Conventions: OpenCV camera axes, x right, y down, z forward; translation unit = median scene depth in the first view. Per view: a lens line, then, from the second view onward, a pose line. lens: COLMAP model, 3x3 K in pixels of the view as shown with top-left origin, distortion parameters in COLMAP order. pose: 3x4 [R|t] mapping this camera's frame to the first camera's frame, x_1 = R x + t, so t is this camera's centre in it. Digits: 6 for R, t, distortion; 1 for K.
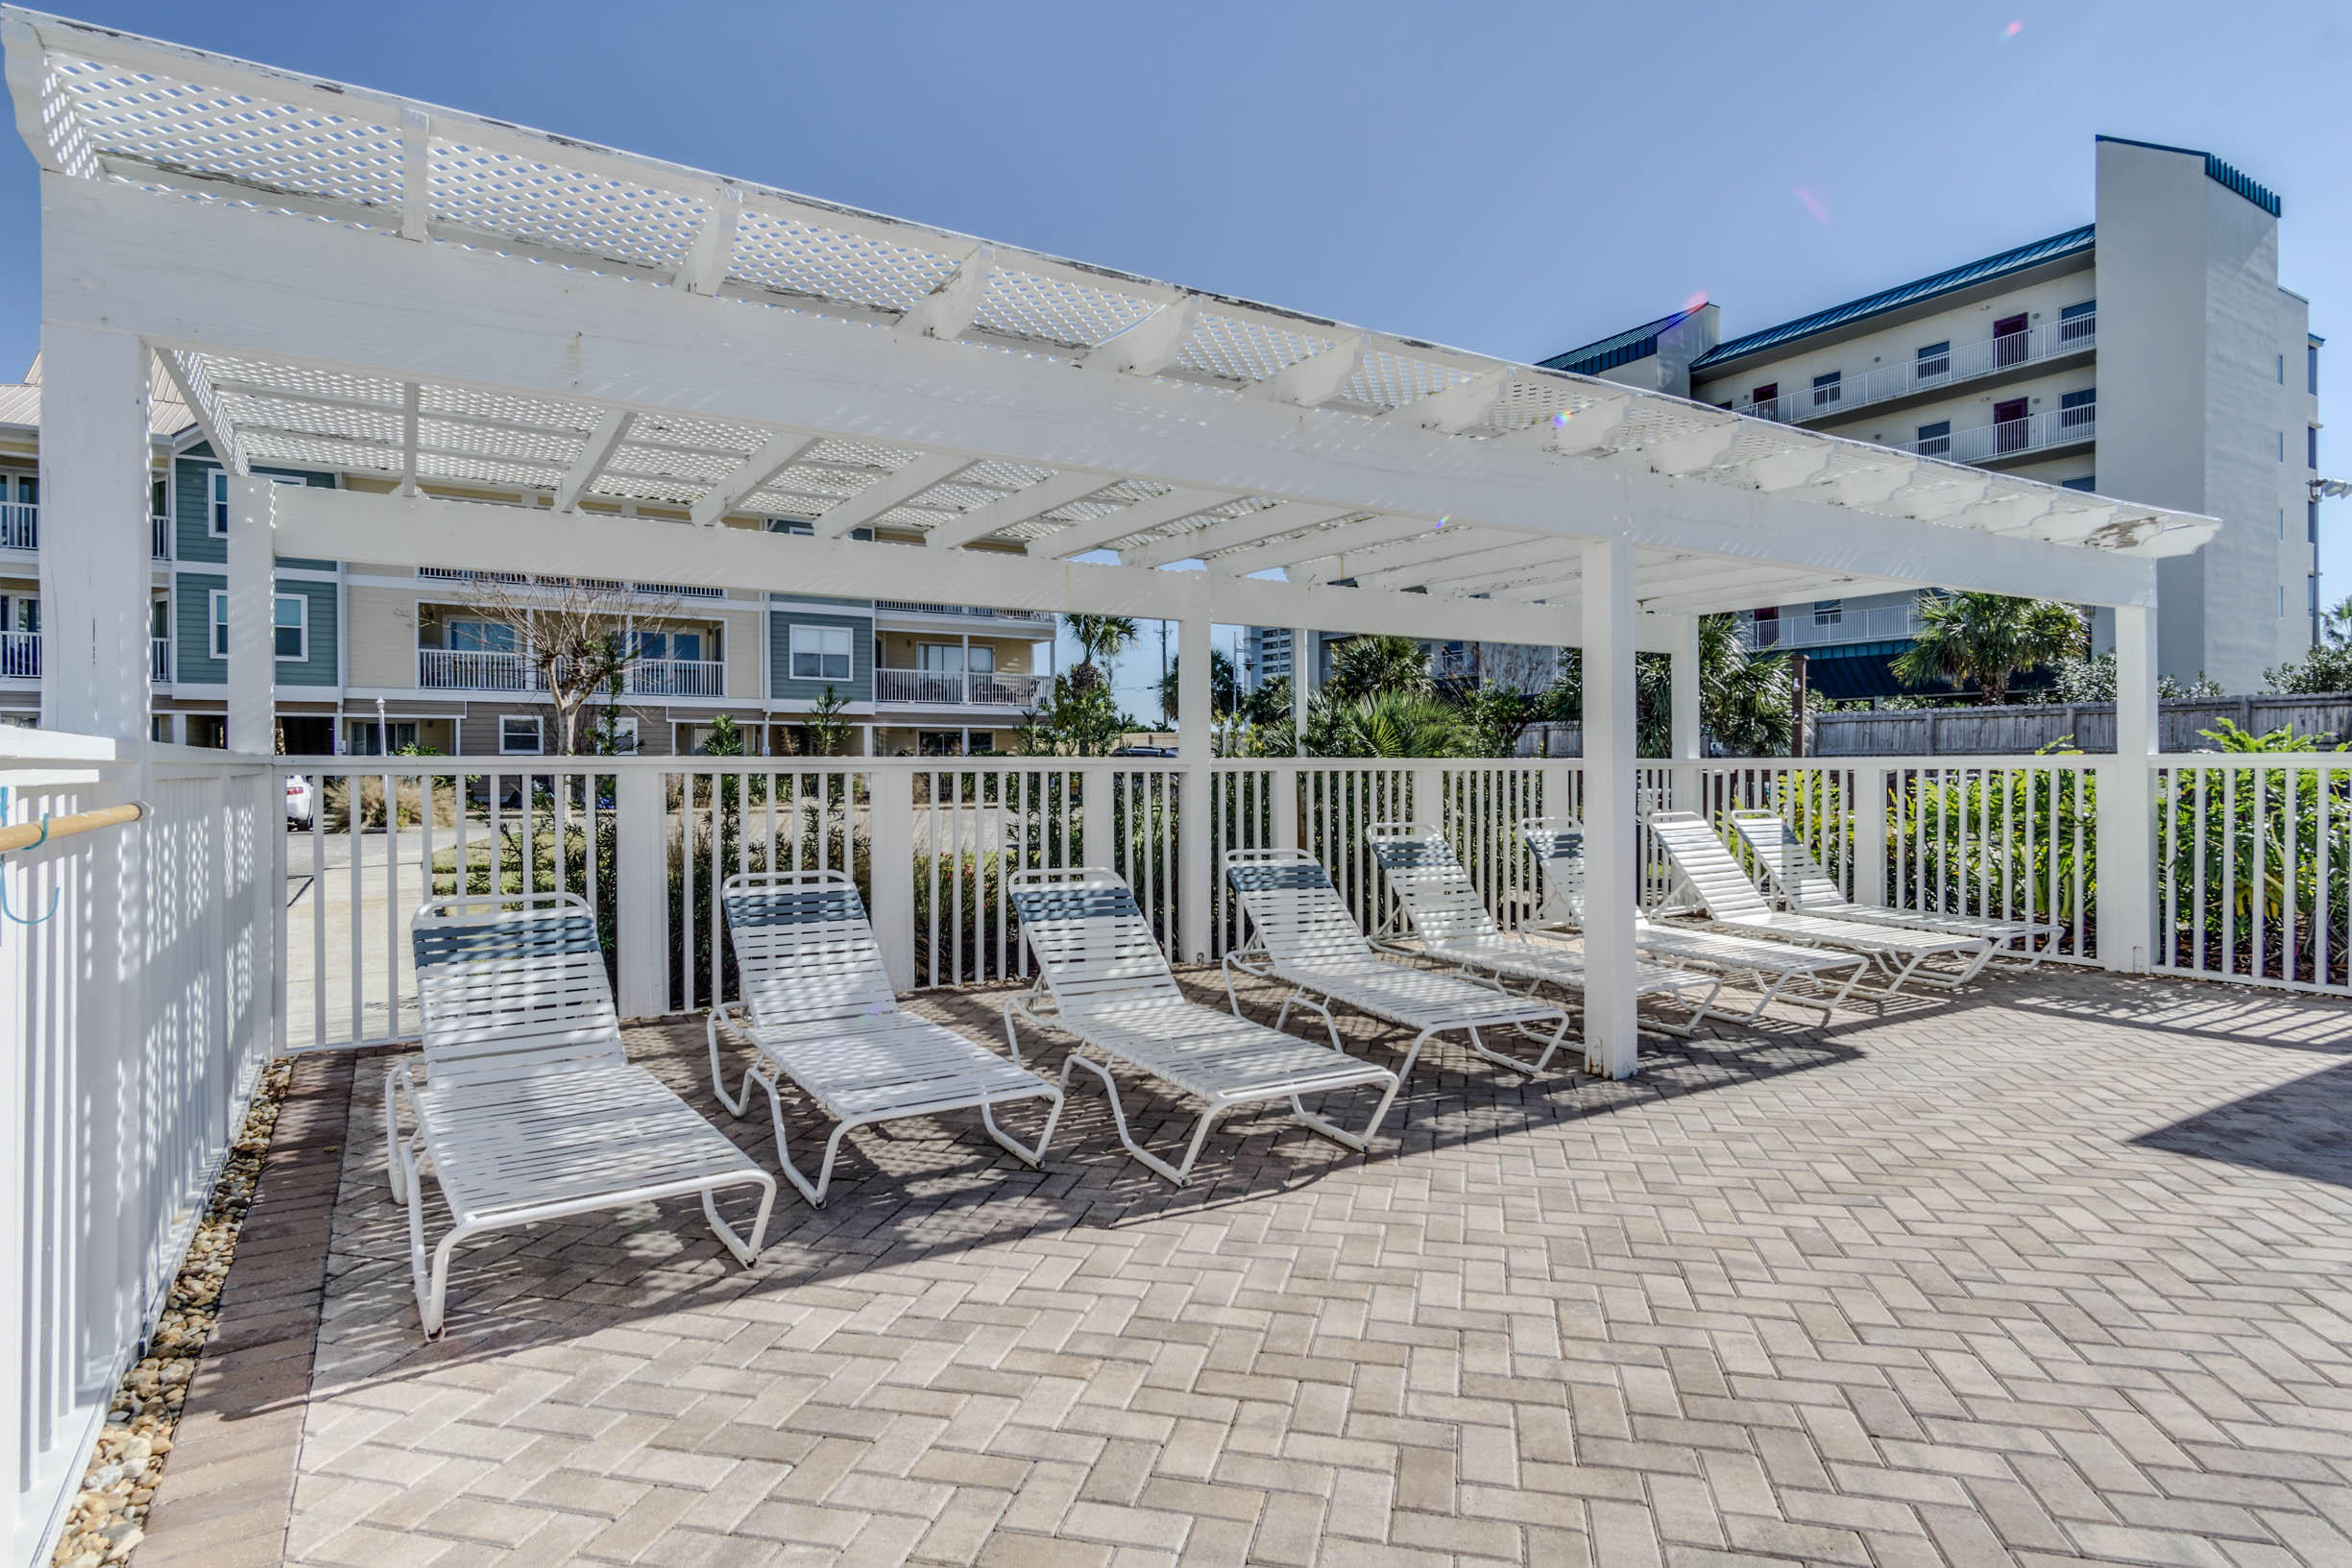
lens RADIAL K [[1241.1, 0, 1172.4], [0, 1241.1, 778.1], [0, 0, 1]] dist [0.005822, 0.002750]
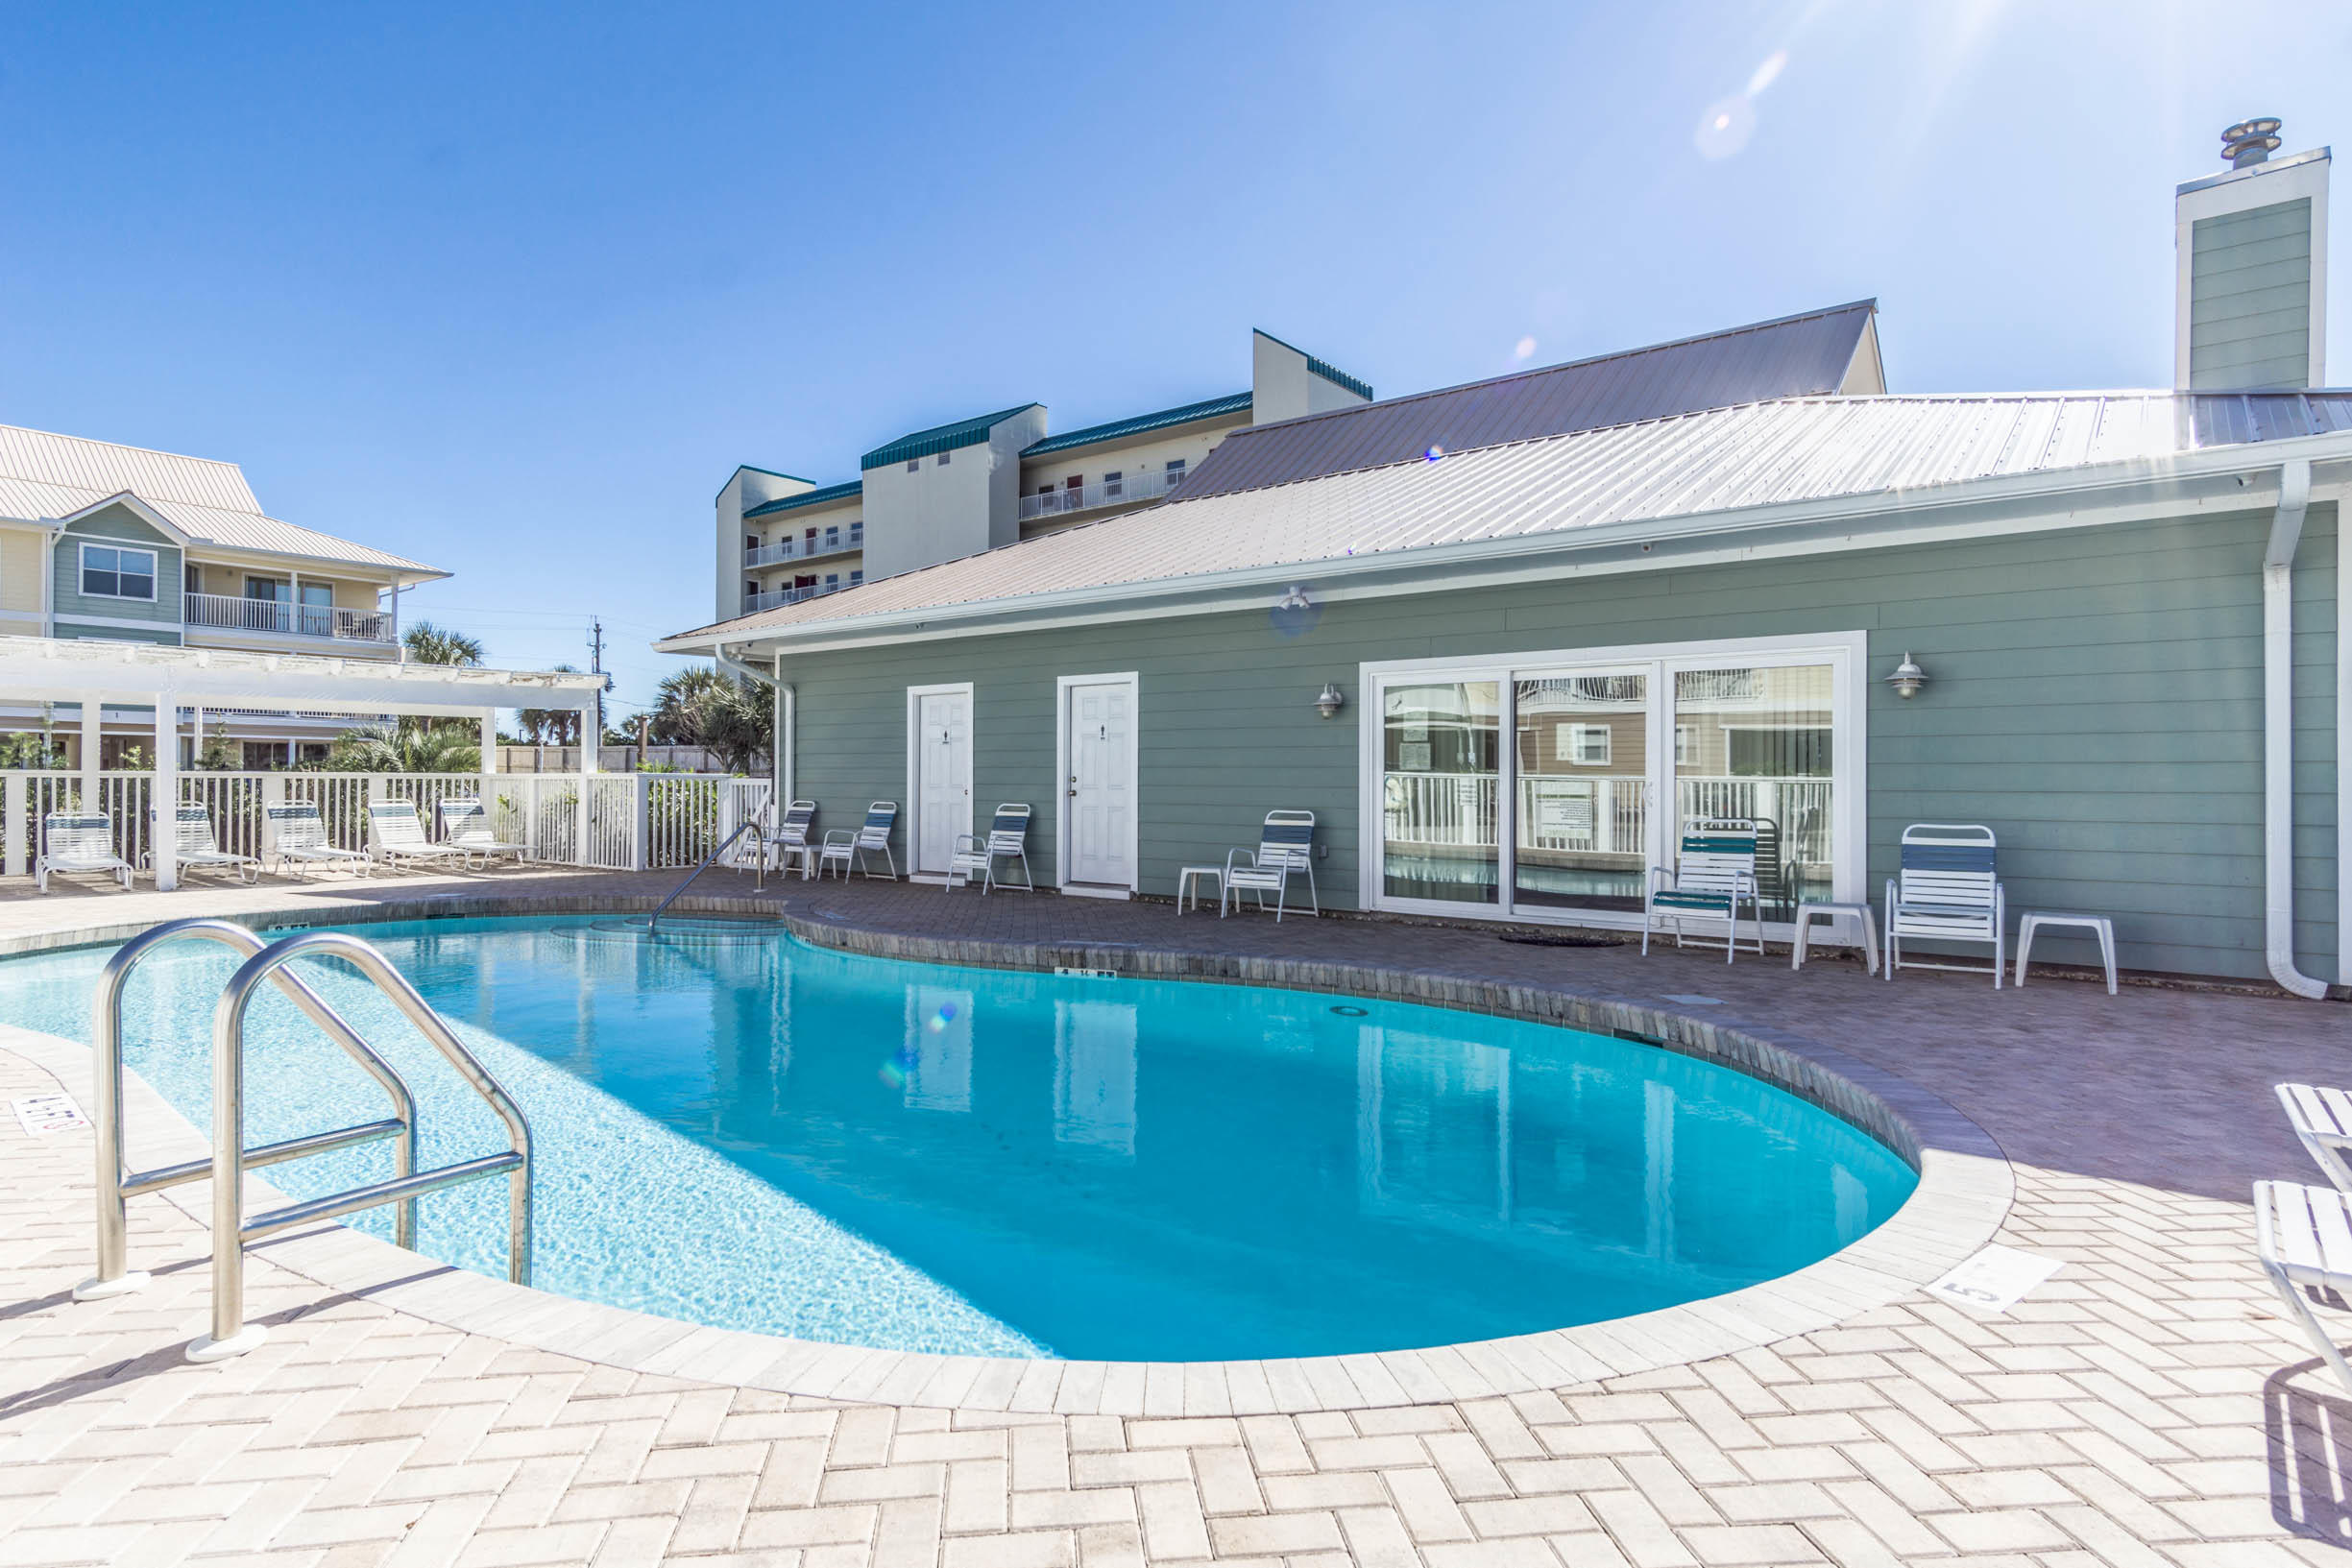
lens RADIAL K [[1273.6, 0, 1176.0], [0, 1273.6, 784.0], [0, 0, 1]] dist [0.000418, 0.000646]
pose [[0.942549, 0.007494, 0.333983, 0.192333], [-0.005482, 0.999961, -0.006966, 0.002094], [-0.334022, 0.004735, 0.942554, -0.307395]]
